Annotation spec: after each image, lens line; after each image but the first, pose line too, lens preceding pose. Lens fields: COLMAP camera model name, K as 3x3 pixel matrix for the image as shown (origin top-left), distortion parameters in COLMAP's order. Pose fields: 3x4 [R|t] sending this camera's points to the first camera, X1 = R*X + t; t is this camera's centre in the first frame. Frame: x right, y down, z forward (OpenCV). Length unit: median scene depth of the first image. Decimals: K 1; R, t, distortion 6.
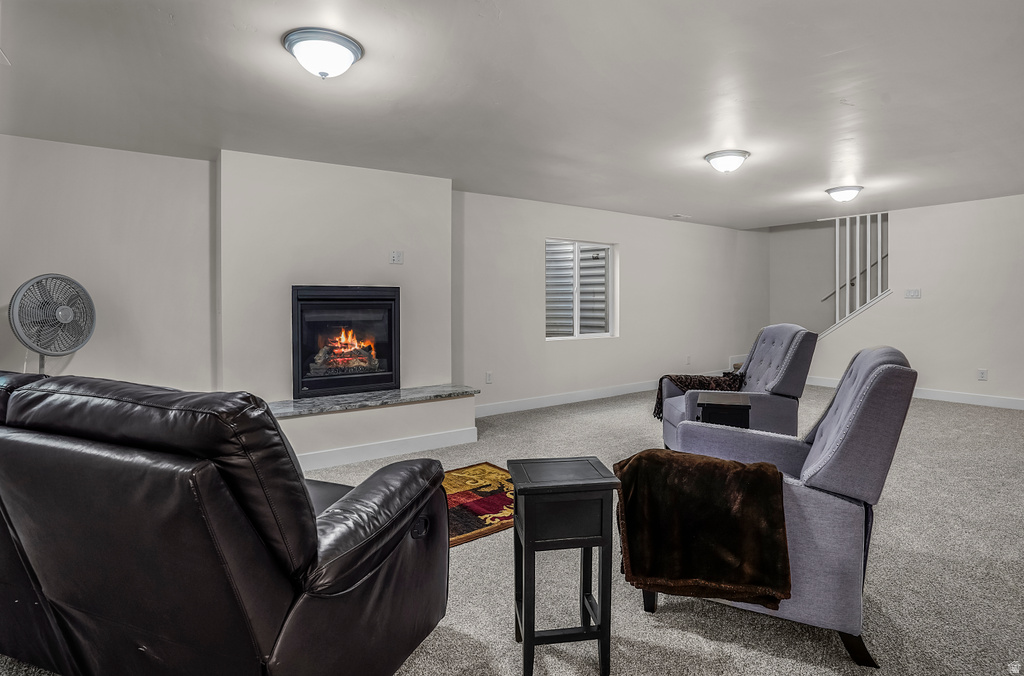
lens RADIAL K [[531.4, 0, 530.0], [0, 531.4, 301.0], [0, 0, 1]] dist [-0.091550, -0.000202]
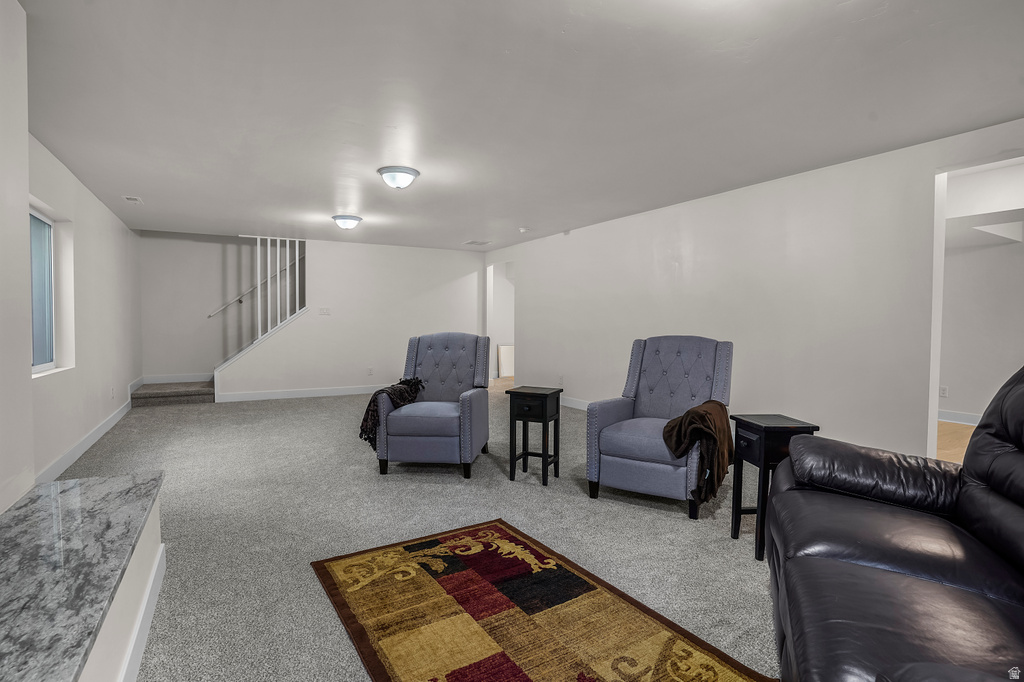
lens RADIAL K [[503.5, 0, 510.7], [0, 503.5, 342.5], [0, 0, 1]] dist [-0.034690, 0.000566]
pose [[0.107909, -0.030631, 0.993689, -0.632709], [-0.004578, 0.999499, 0.031307, 0.029002], [-0.994150, -0.007927, 0.107714, 0.713504]]
